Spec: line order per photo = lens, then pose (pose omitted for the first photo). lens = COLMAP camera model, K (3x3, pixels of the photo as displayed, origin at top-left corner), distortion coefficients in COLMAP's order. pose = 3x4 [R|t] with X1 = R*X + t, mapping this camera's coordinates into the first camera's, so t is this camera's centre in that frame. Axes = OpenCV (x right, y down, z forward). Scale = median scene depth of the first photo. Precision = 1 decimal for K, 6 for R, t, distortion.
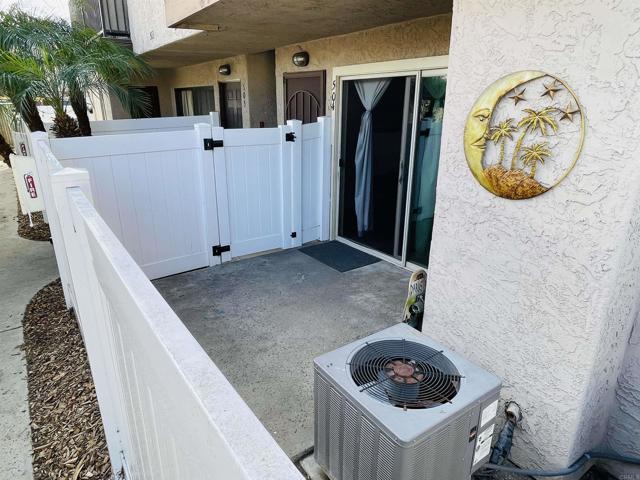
lens RADIAL K [[411.7, 0, 320.0], [0, 411.7, 240.0], [0, 0, 1]] dist [0.000208, 0.000000]
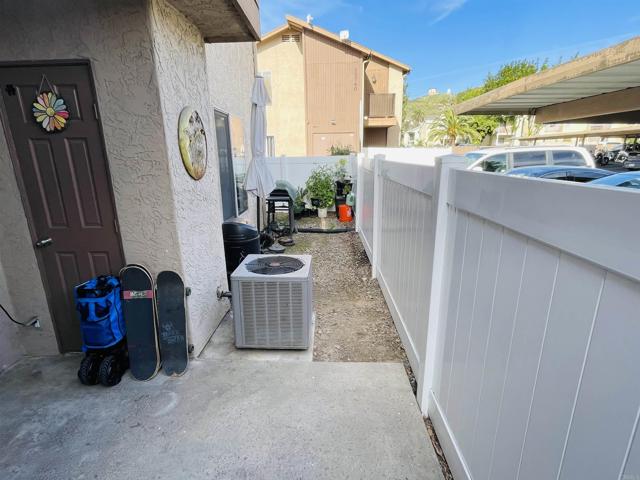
lens RADIAL K [[327.6, 0, 320.0], [0, 327.6, 240.0], [0, 0, 1]] dist [-0.011316, -0.000501]
pose [[-0.799148, -0.151514, 0.581726, -0.402291], [0.201511, 0.844203, 0.496704, -0.234368], [-0.566353, 0.514165, -0.644111, 0.890847]]
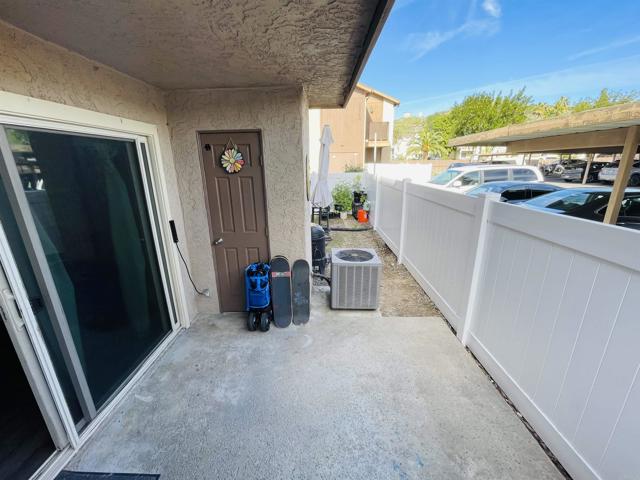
lens RADIAL K [[259.7, 0, 320.0], [0, 259.7, 240.0], [0, 0, 1]] dist [-0.015782, -0.000101]
pose [[-0.803585, -0.163749, 0.572221, -0.311535], [0.199780, 0.831424, 0.518481, -0.376860], [-0.560659, 0.530962, -0.635406, 1.113723]]
